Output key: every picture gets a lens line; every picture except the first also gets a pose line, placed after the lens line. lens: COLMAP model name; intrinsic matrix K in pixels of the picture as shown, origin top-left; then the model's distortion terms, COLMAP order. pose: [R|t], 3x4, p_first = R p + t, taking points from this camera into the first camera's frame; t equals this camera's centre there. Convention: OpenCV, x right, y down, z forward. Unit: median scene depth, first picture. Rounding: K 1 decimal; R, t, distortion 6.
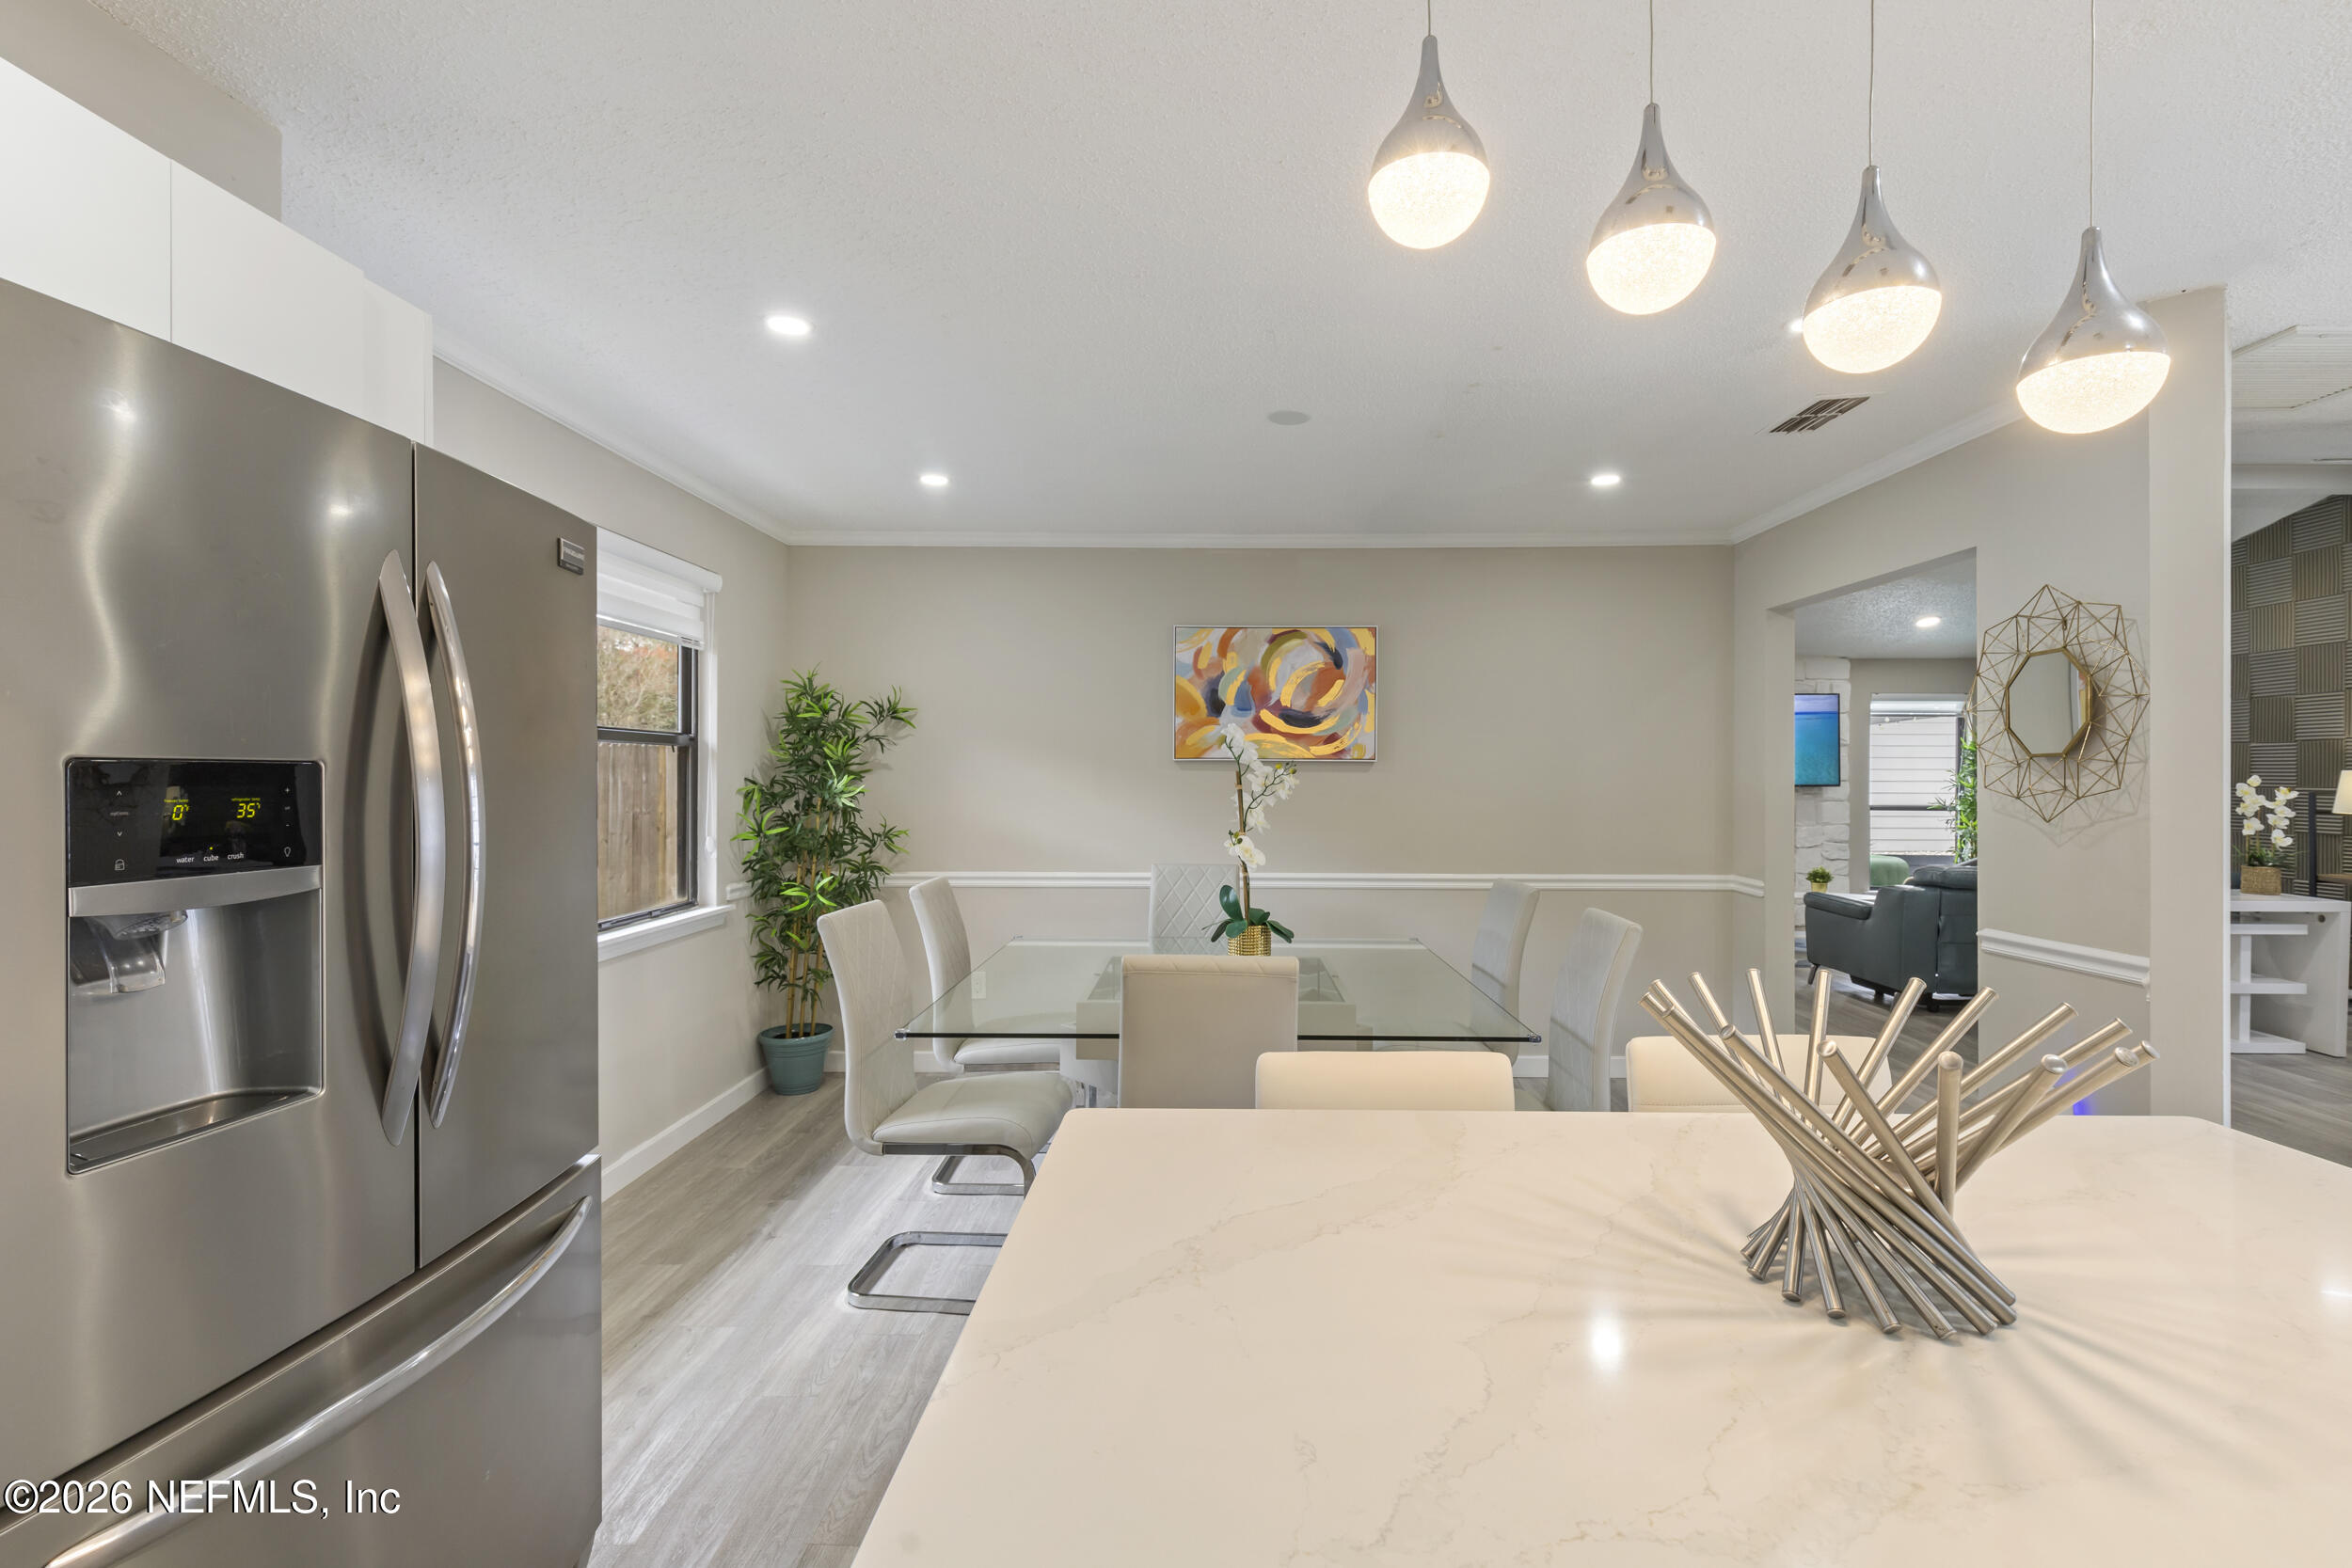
lens RADIAL K [[1061.1, 0, 1193.4], [0, 1061.1, 771.3], [0, 0, 1]] dist [0.004638, -0.002416]
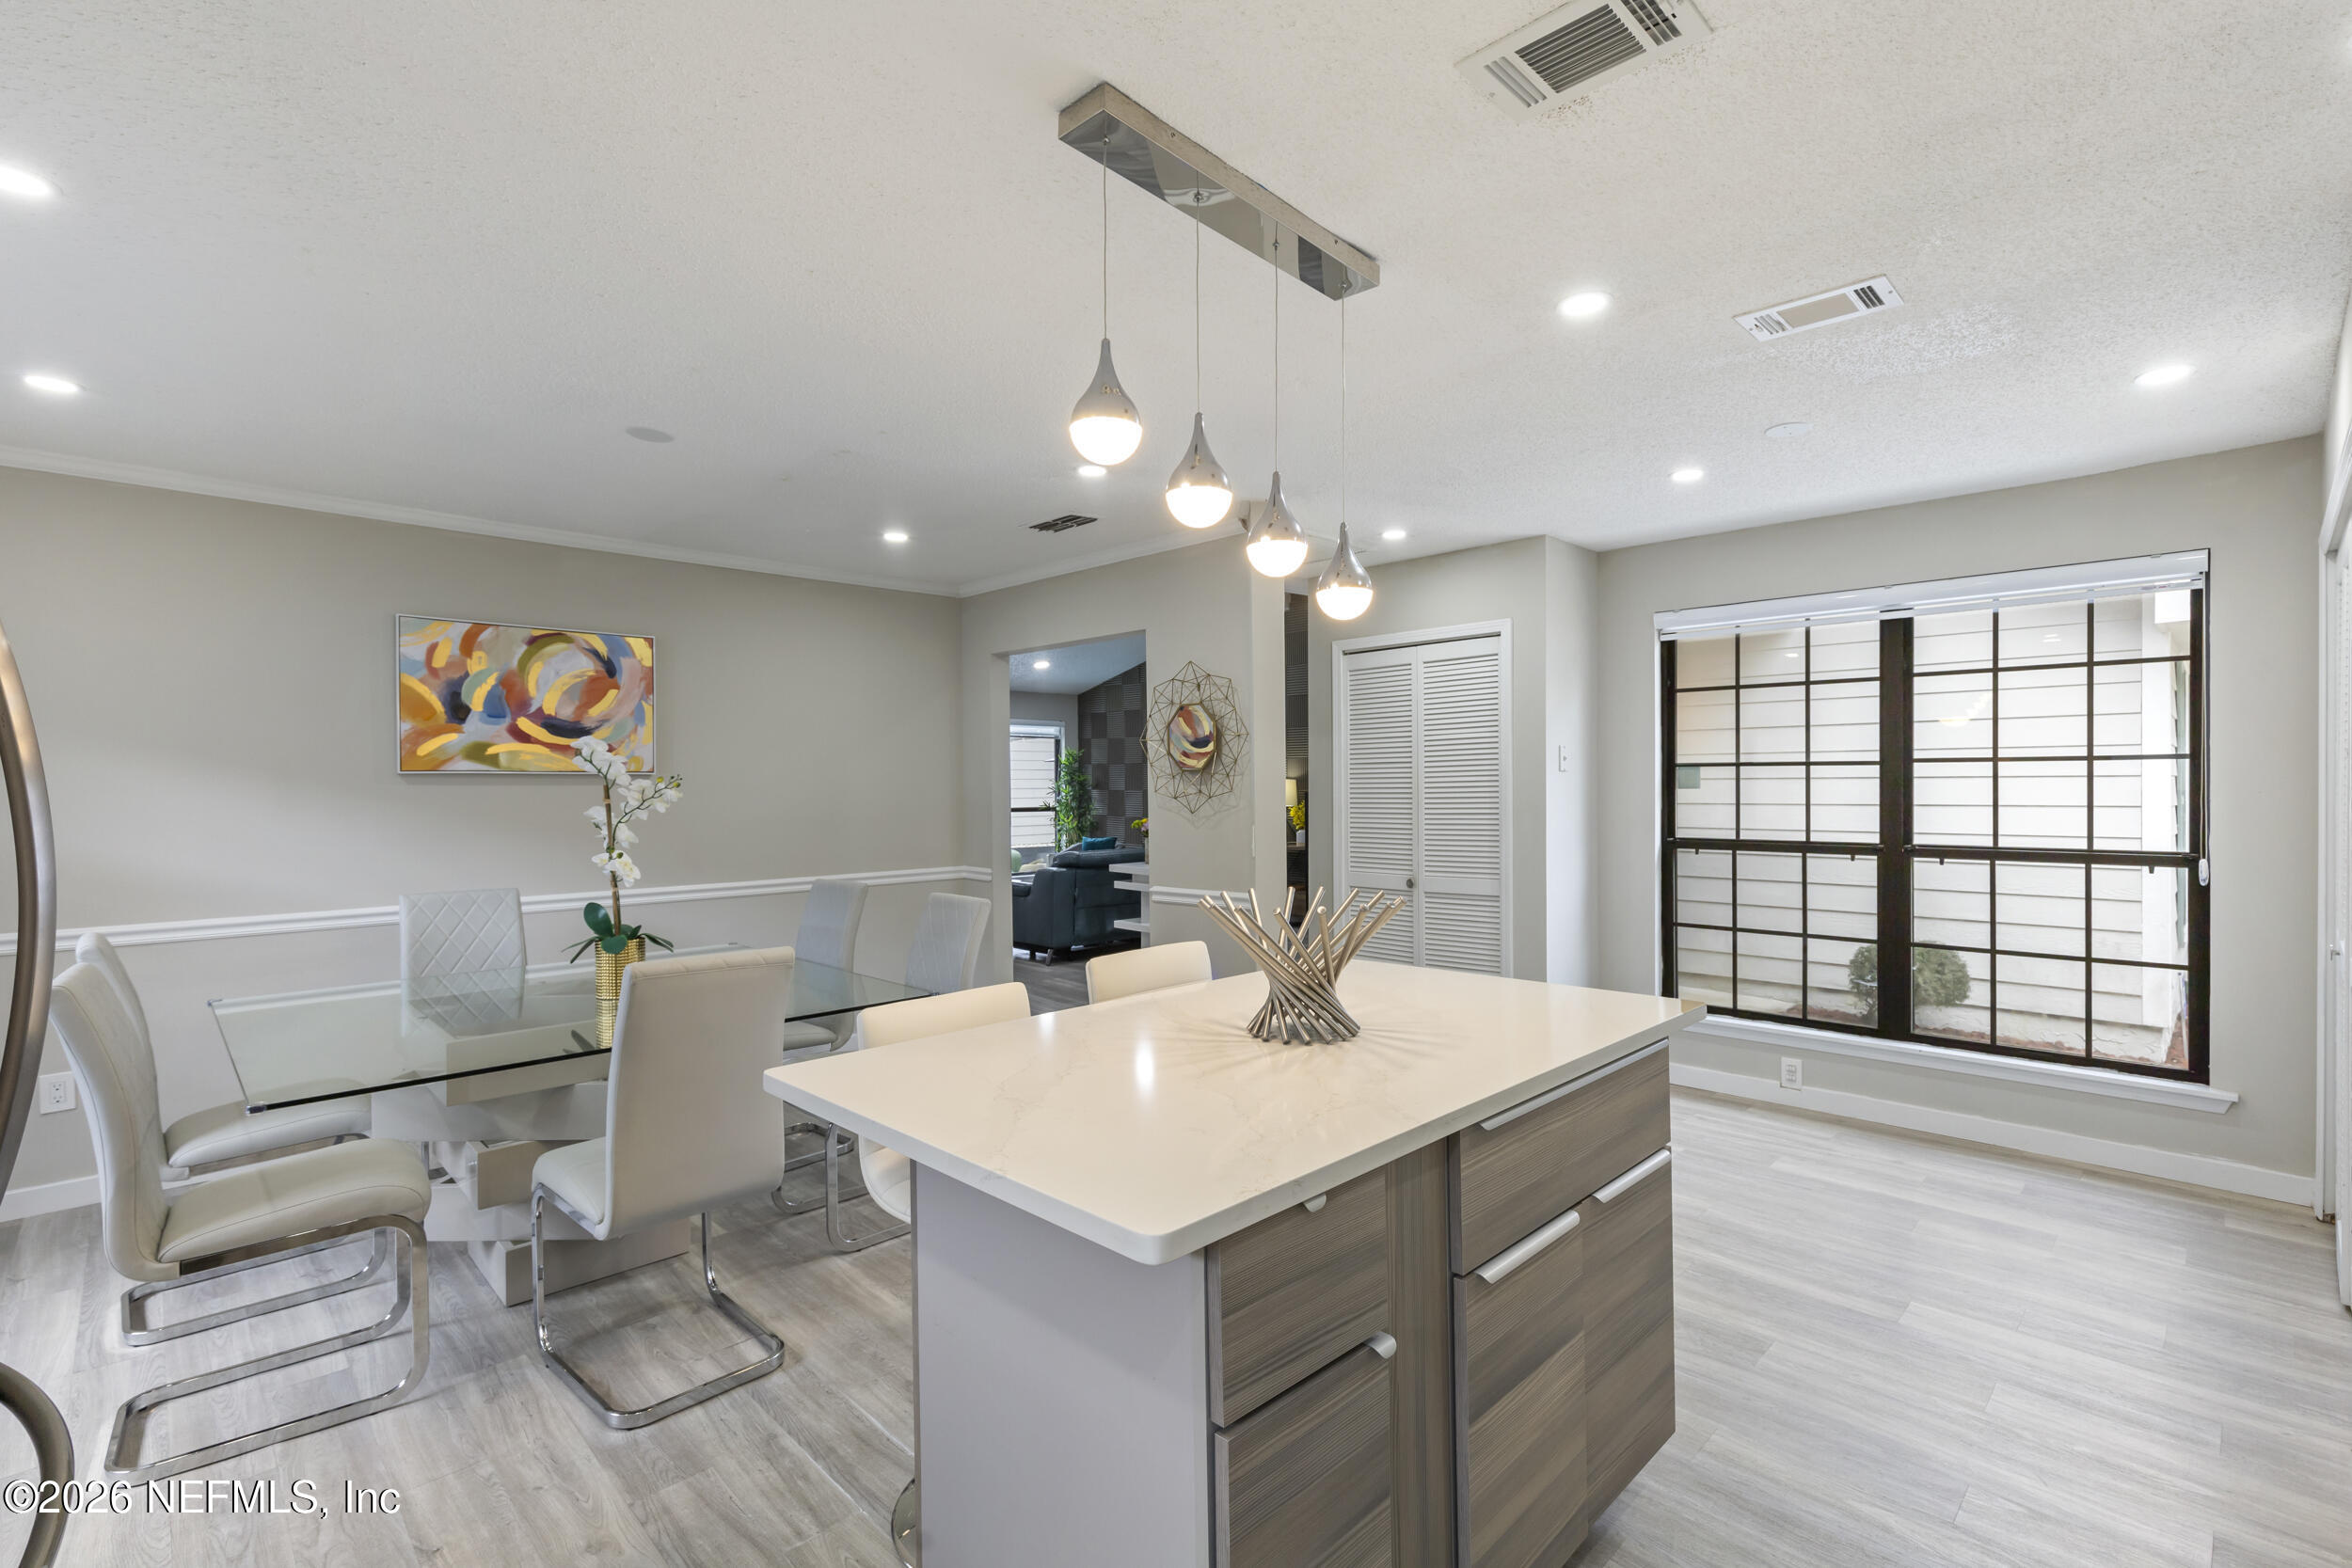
lens RADIAL K [[1061.1, 0, 1212.8], [0, 1061.1, 796.1], [0, 0, 1]] dist [0.004638, -0.002416]
pose [[0.682870, -0.016350, 0.730357, -0.198643], [0.006316, 0.999844, 0.016478, -0.002072], [-0.730512, -0.006640, 0.682867, -0.055549]]
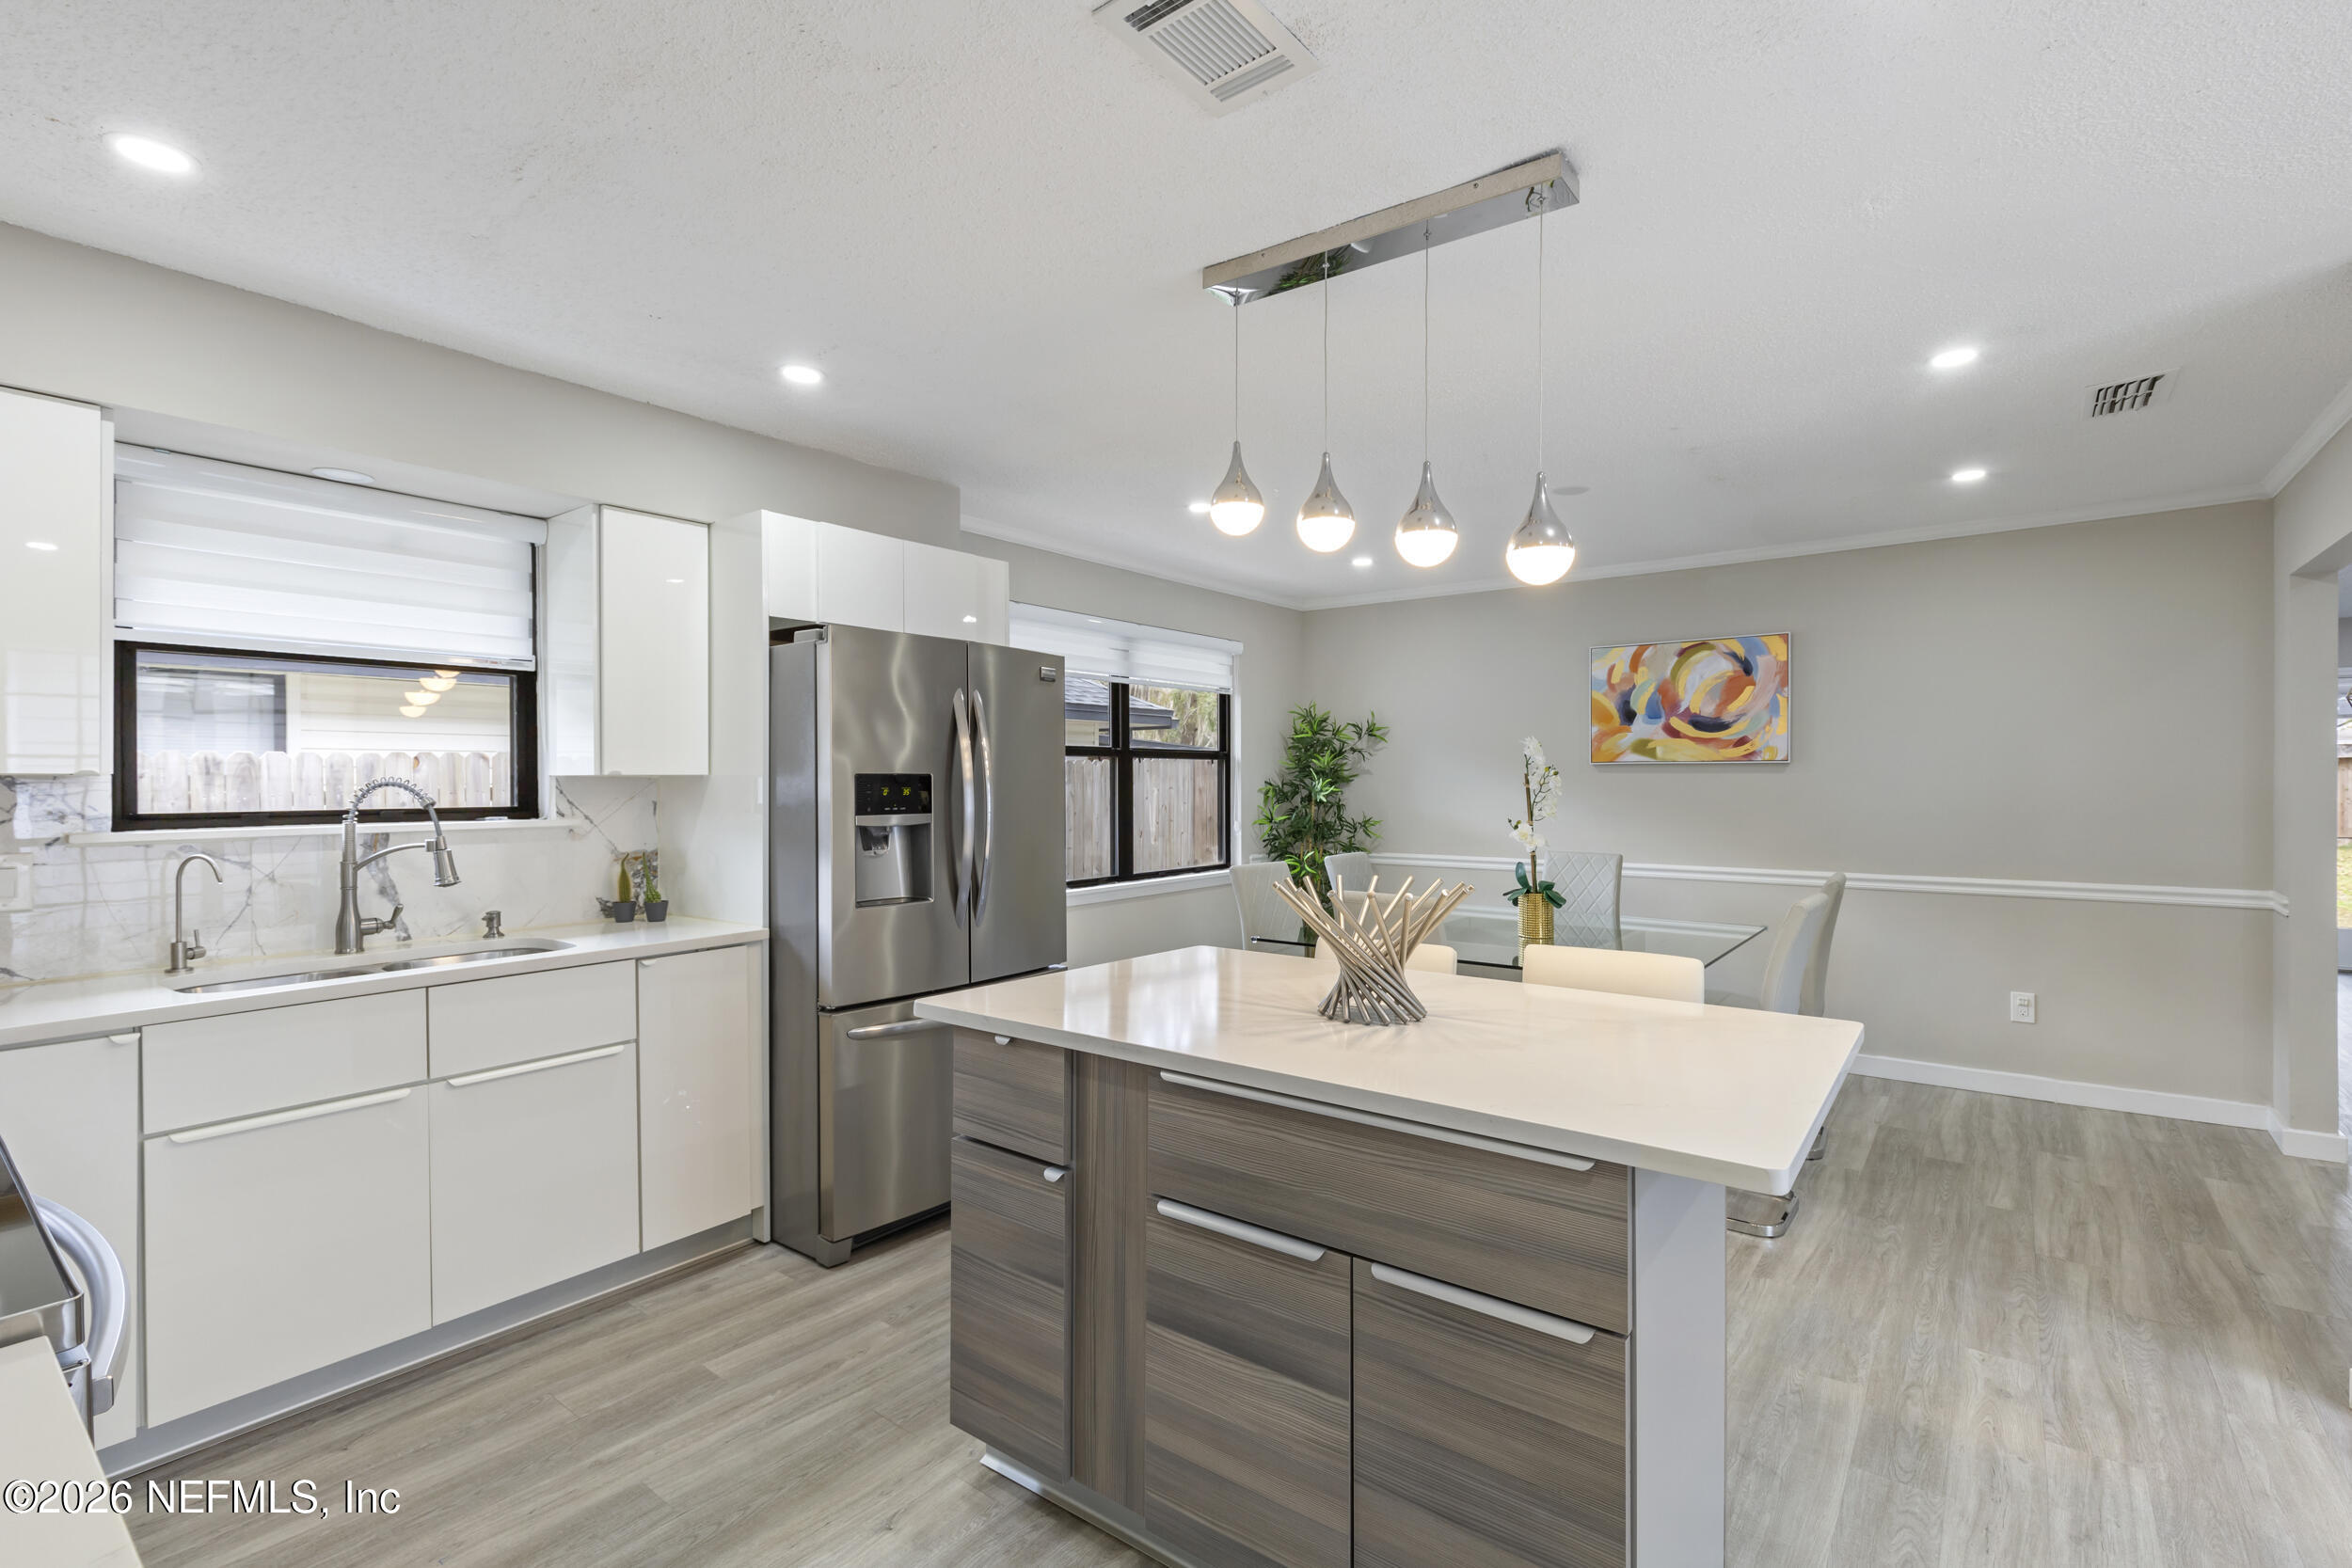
lens RADIAL K [[1061.1, 0, 1196.5], [0, 1061.1, 774.3], [0, 0, 1]] dist [0.004638, -0.002416]
pose [[0.803434, -0.009193, -0.595323, 0.329937], [0.008056, 0.999957, -0.004569, 0.002496], [0.595339, -0.001125, 0.803474, -0.185729]]
